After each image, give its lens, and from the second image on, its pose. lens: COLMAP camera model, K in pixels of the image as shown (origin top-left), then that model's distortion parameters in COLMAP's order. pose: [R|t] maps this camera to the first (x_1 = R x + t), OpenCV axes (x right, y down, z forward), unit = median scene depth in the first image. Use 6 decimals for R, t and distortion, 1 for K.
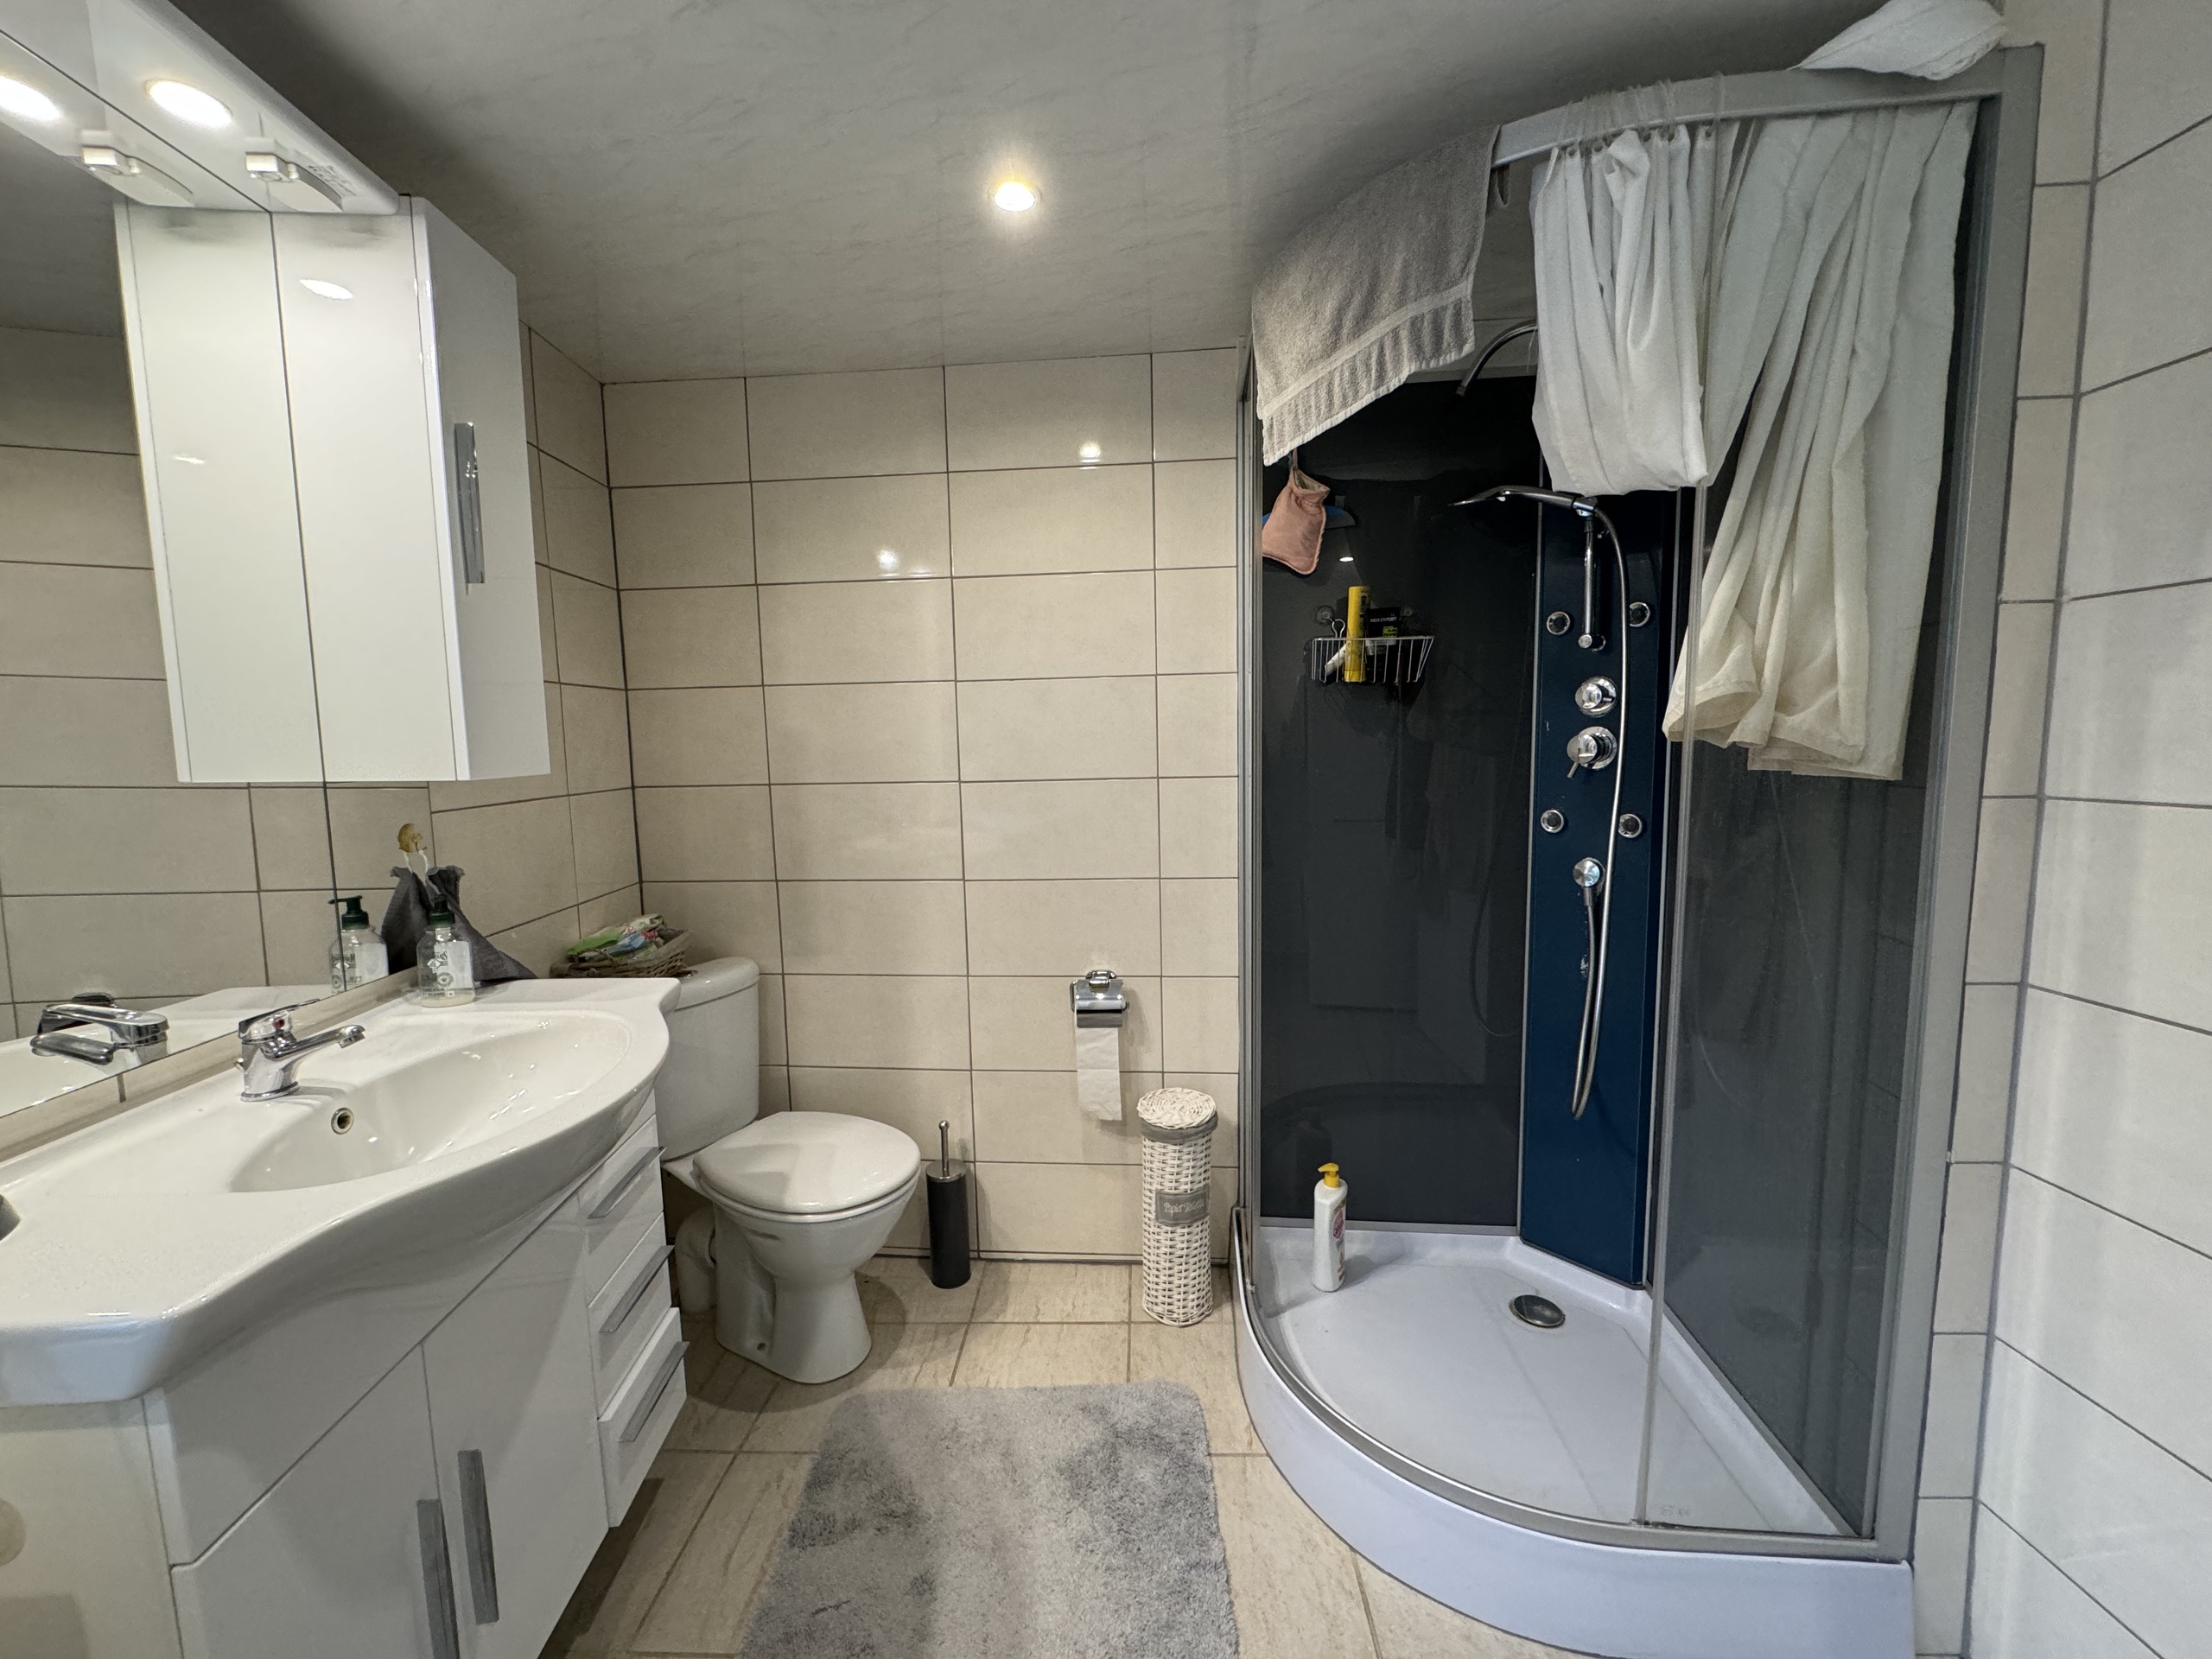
lens RADIAL K [[877.0, 0, 1108.6], [0, 877.0, 825.3], [0, 0, 1]] dist [-0.000647, -0.000009]
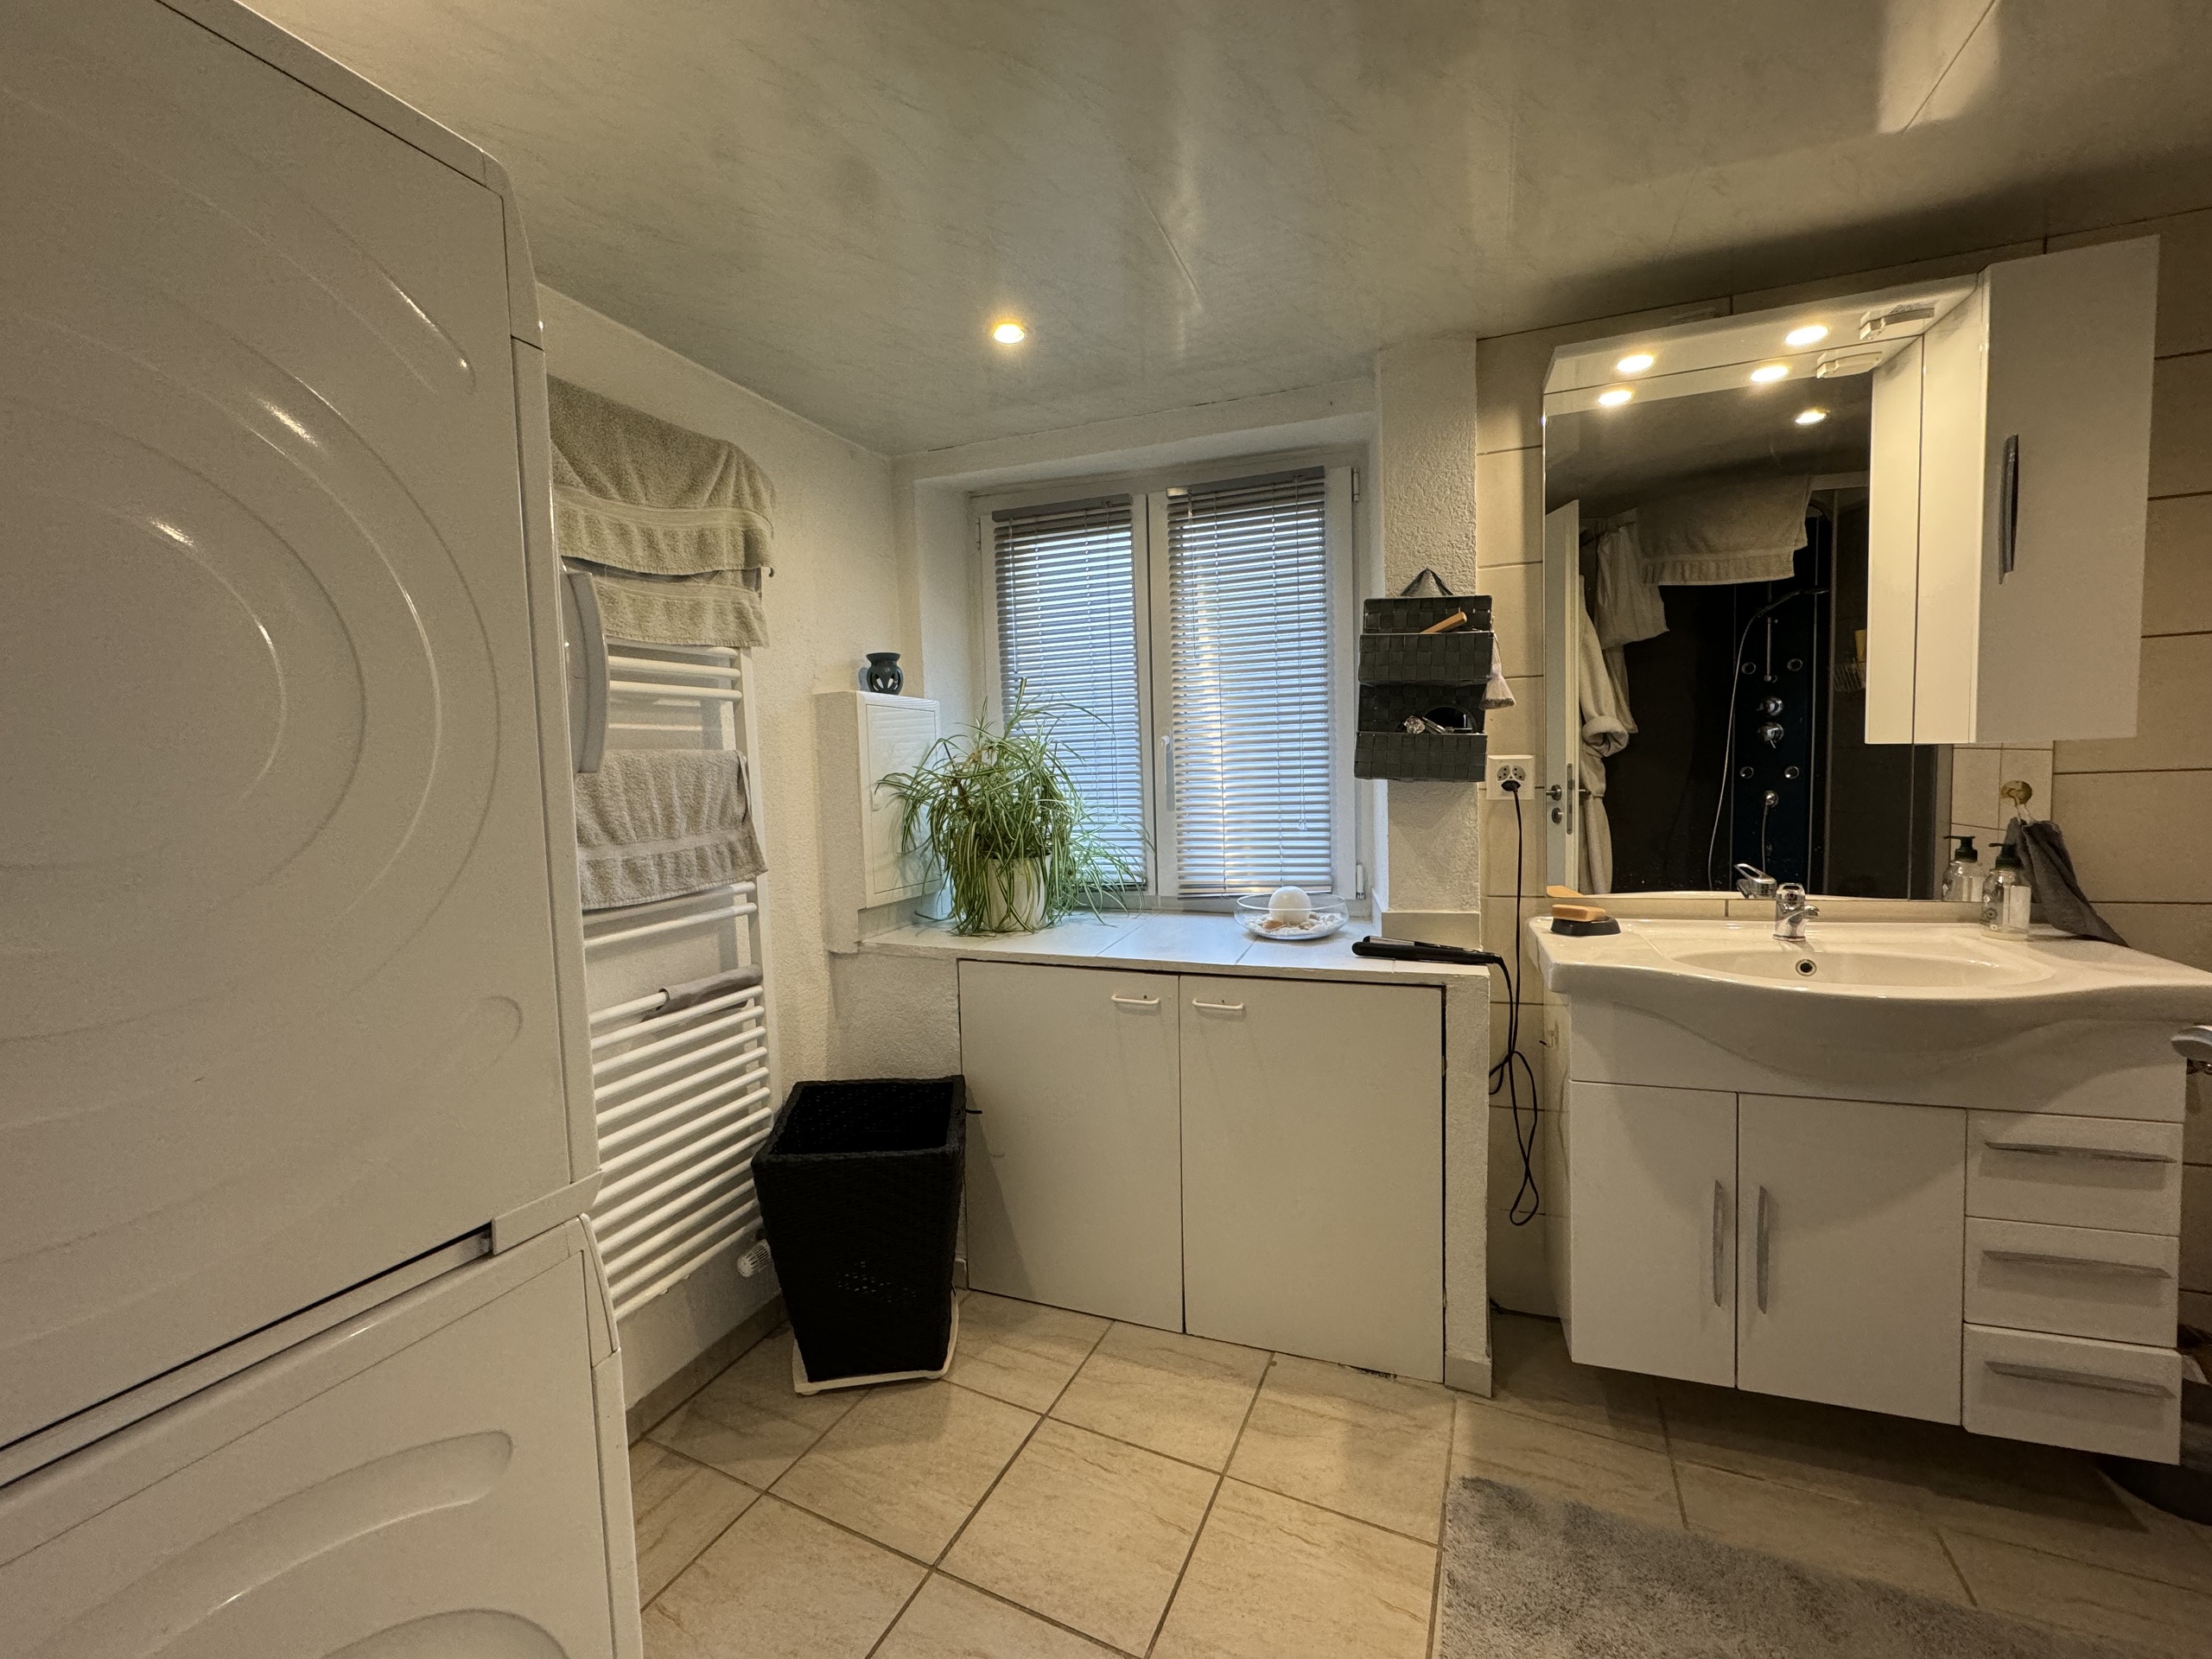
lens RADIAL K [[877.0, 0, 1108.6], [0, 877.0, 825.3], [0, 0, 1]] dist [-0.000647, -0.000009]
pose [[-0.375100, 0.087708, -0.922826, 0.760841], [-0.056725, 0.991476, 0.117290, -0.011261], [0.925247, 0.096342, -0.366928, 0.331114]]
